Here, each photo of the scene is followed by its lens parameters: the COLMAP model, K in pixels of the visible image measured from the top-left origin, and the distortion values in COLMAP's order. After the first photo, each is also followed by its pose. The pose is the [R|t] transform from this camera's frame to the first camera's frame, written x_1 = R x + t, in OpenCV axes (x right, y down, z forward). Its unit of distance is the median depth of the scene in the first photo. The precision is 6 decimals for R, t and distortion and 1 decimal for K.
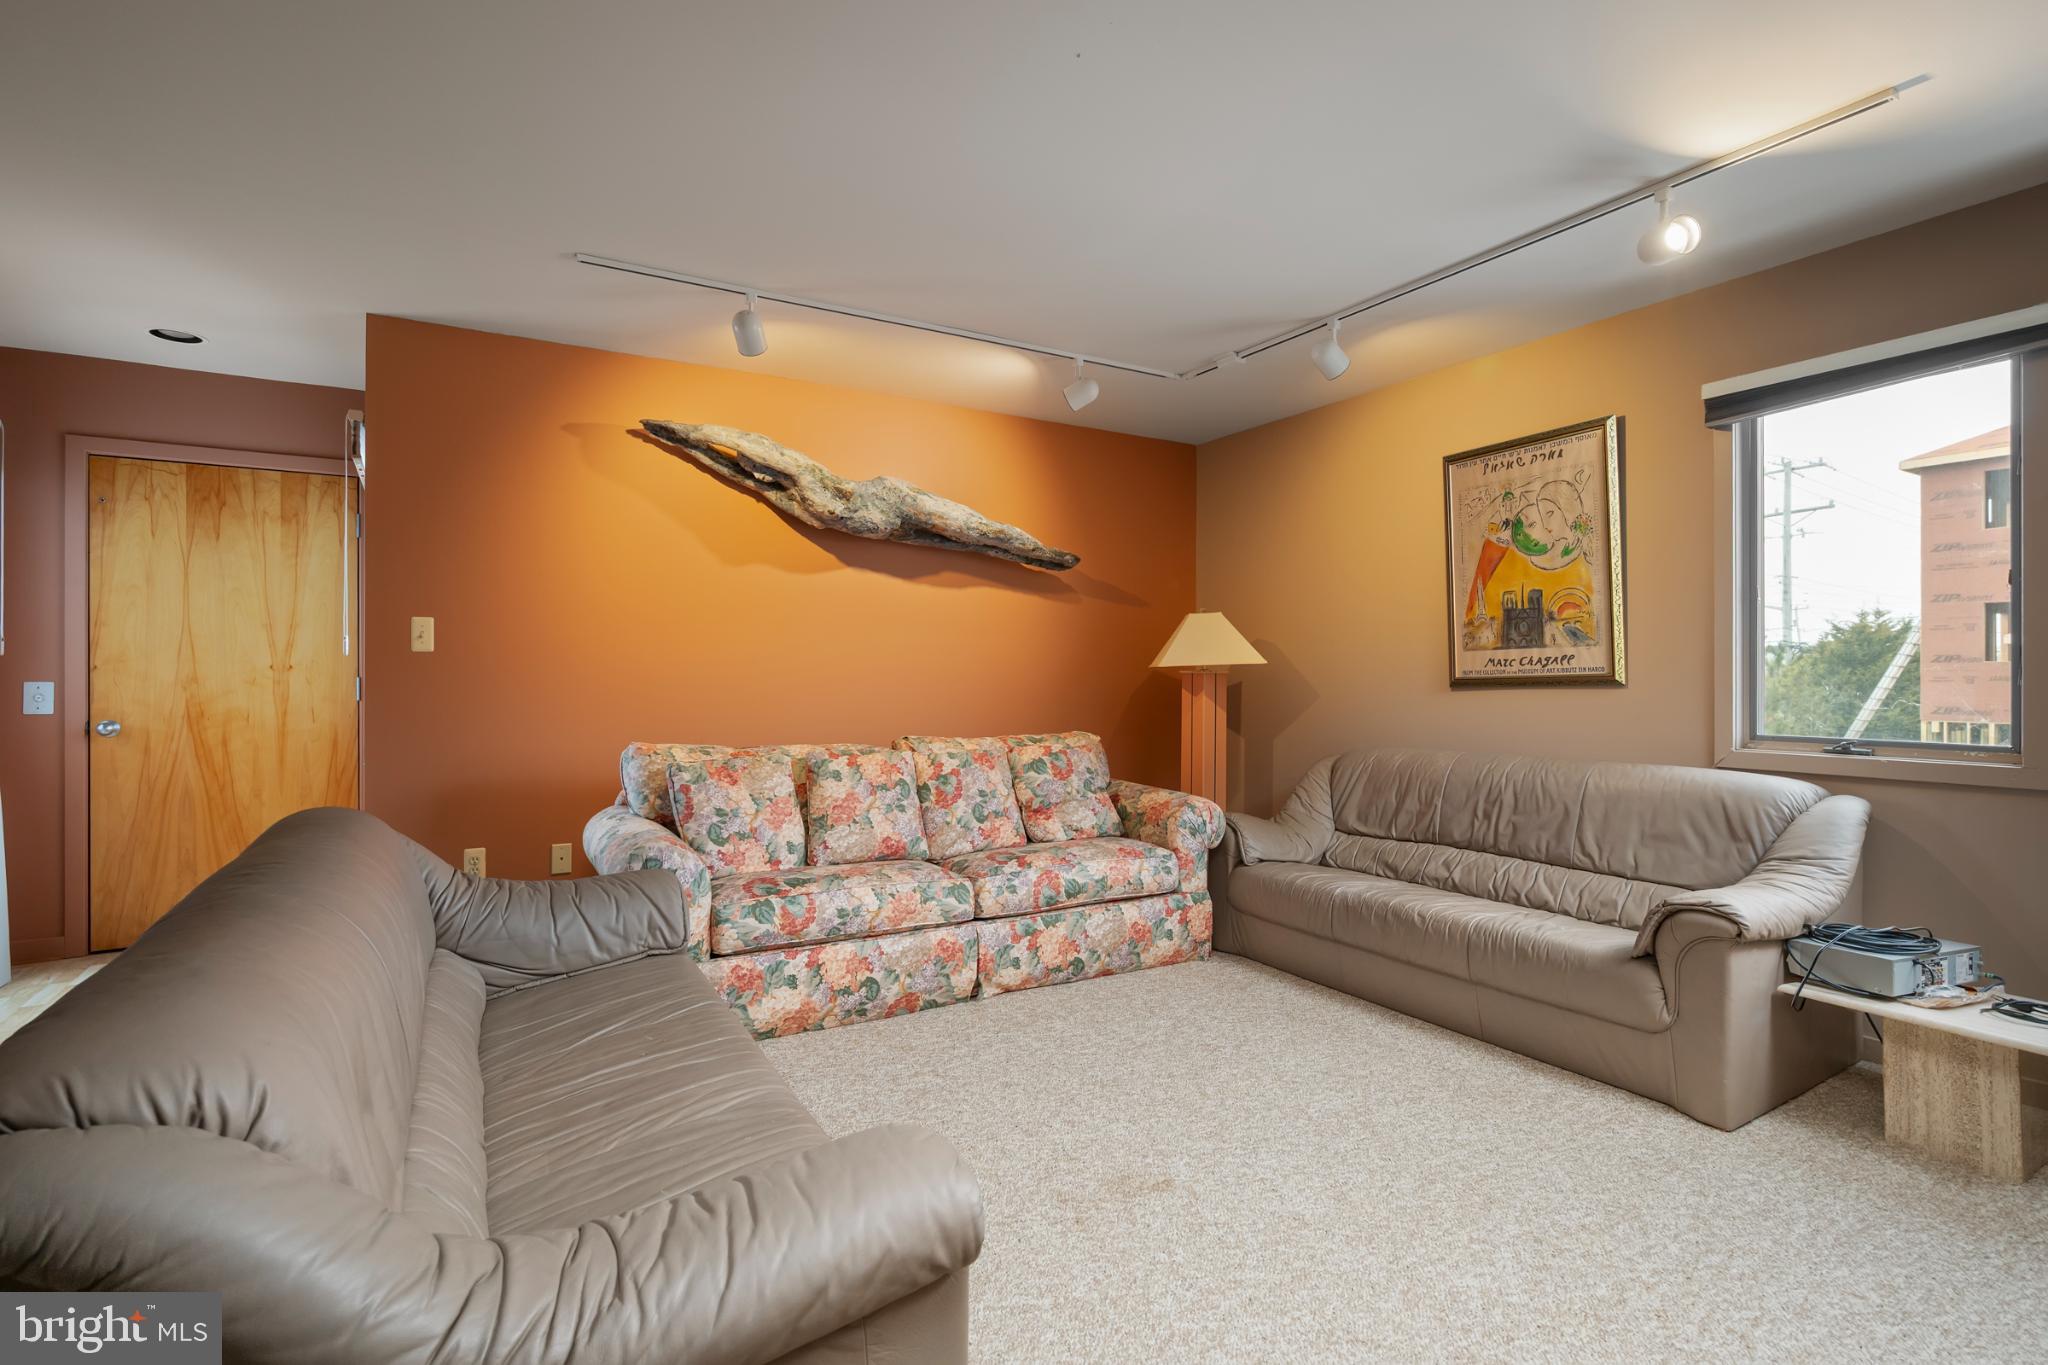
lens RADIAL K [[938.4, 0, 1023.0], [0, 938.4, 681.0], [0, 0, 1]] dist [0.001341, 0.000054]
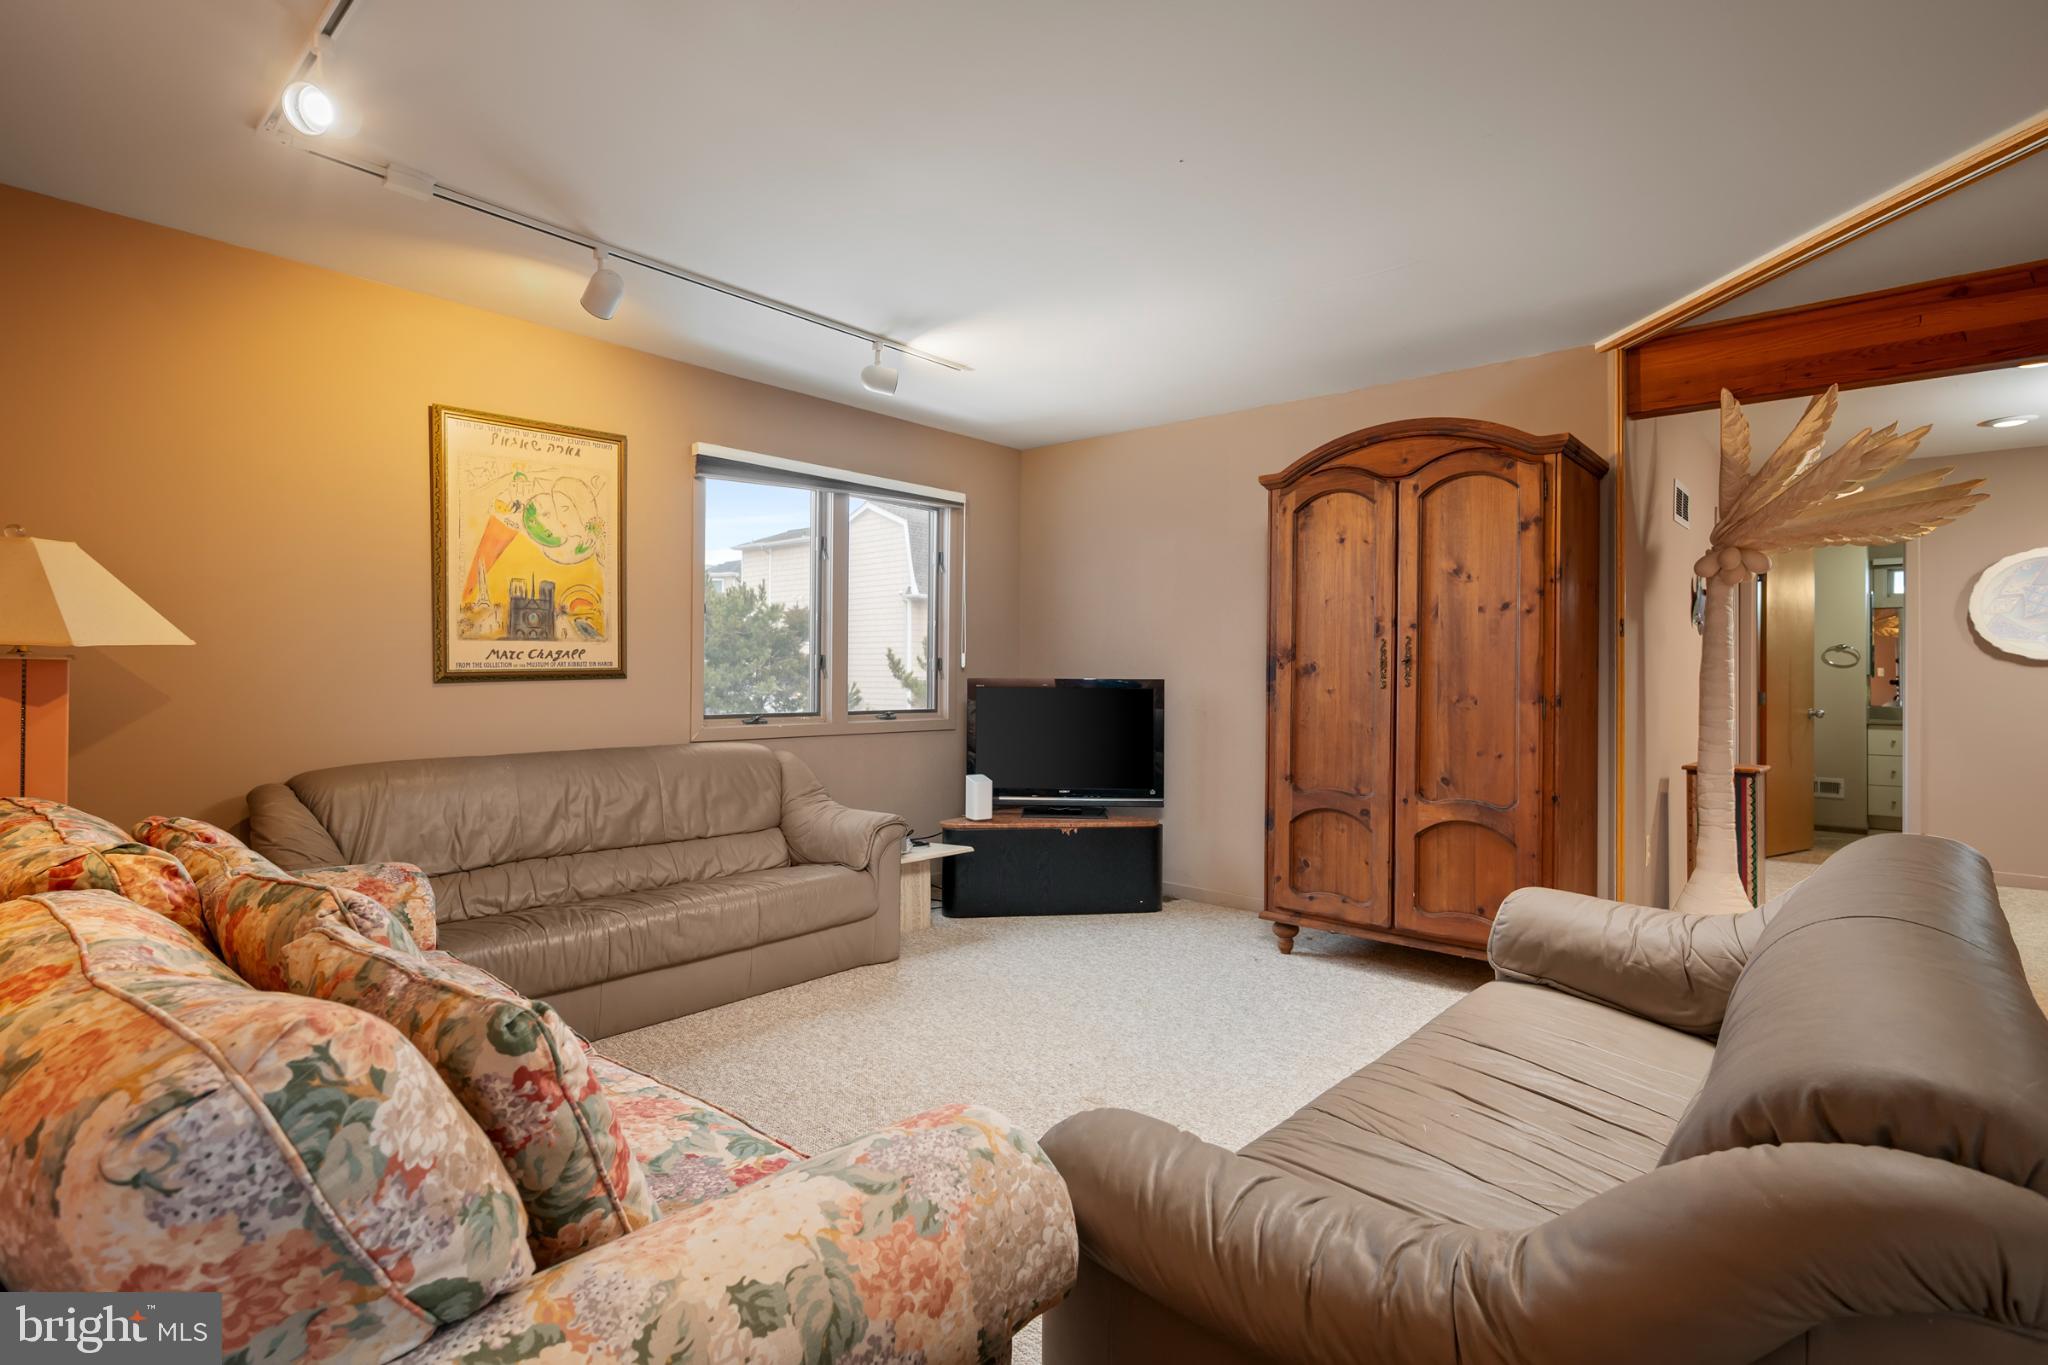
lens RADIAL K [[974.6, 0, 1022.7], [0, 974.6, 674.0], [0, 0, 1]] dist [-0.001652, -0.000086]
pose [[-0.279623, -0.000038, 0.960110, -0.565818], [-0.001135, 0.999999, -0.000291, -0.000906], [-0.960109, -0.001172, -0.279622, 0.803242]]
